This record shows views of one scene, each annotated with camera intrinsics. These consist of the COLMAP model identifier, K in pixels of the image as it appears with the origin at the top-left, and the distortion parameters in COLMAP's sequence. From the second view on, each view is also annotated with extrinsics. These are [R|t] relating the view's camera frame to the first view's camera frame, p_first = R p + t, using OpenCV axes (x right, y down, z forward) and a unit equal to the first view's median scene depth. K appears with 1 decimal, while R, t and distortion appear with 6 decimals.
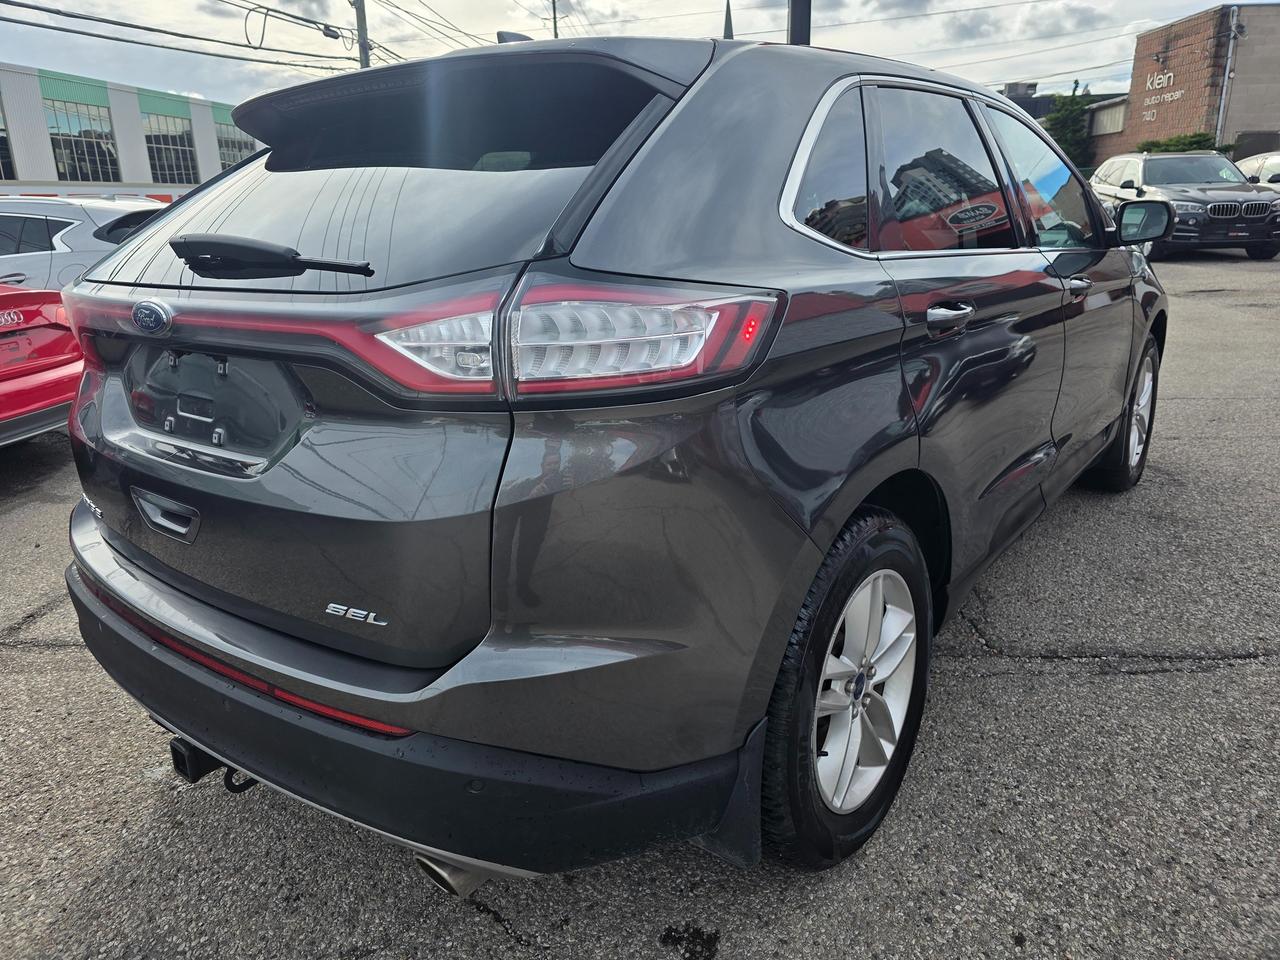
lens RADIAL K [[886.4, 0, 642.4], [0, 886.4, 461.3], [0, 0, 1]] dist [0.052311, -0.049794]
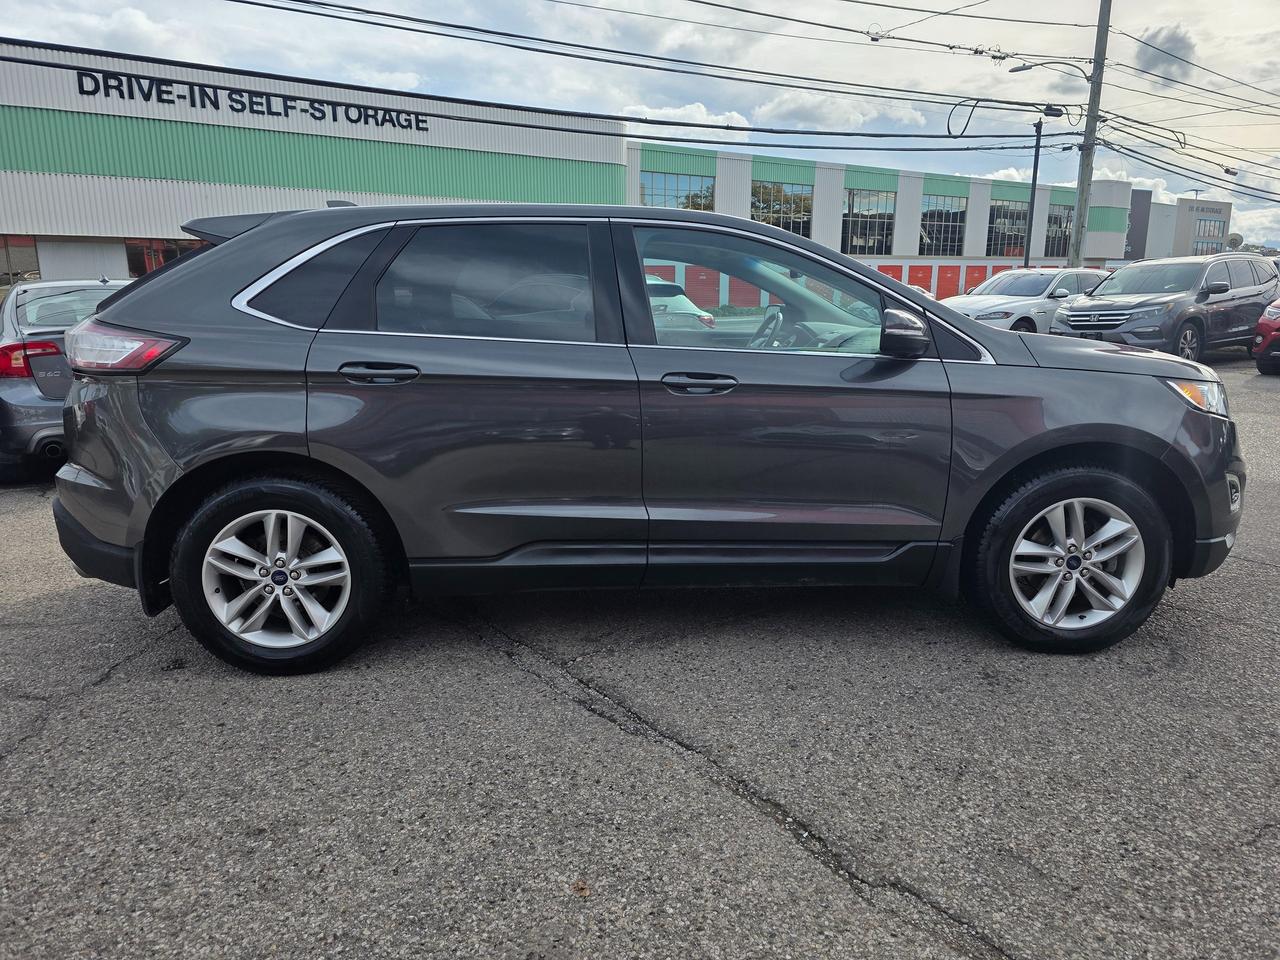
lens RADIAL K [[886.4, 0, 642.4], [0, 886.4, 461.3], [0, 0, 1]] dist [0.052311, -0.049794]
pose [[0.653022, 0.177443, -0.736258, 1.275690], [-0.228236, 0.973077, 0.032085, -0.118108], [0.722129, 0.147088, 0.675940, 0.210006]]
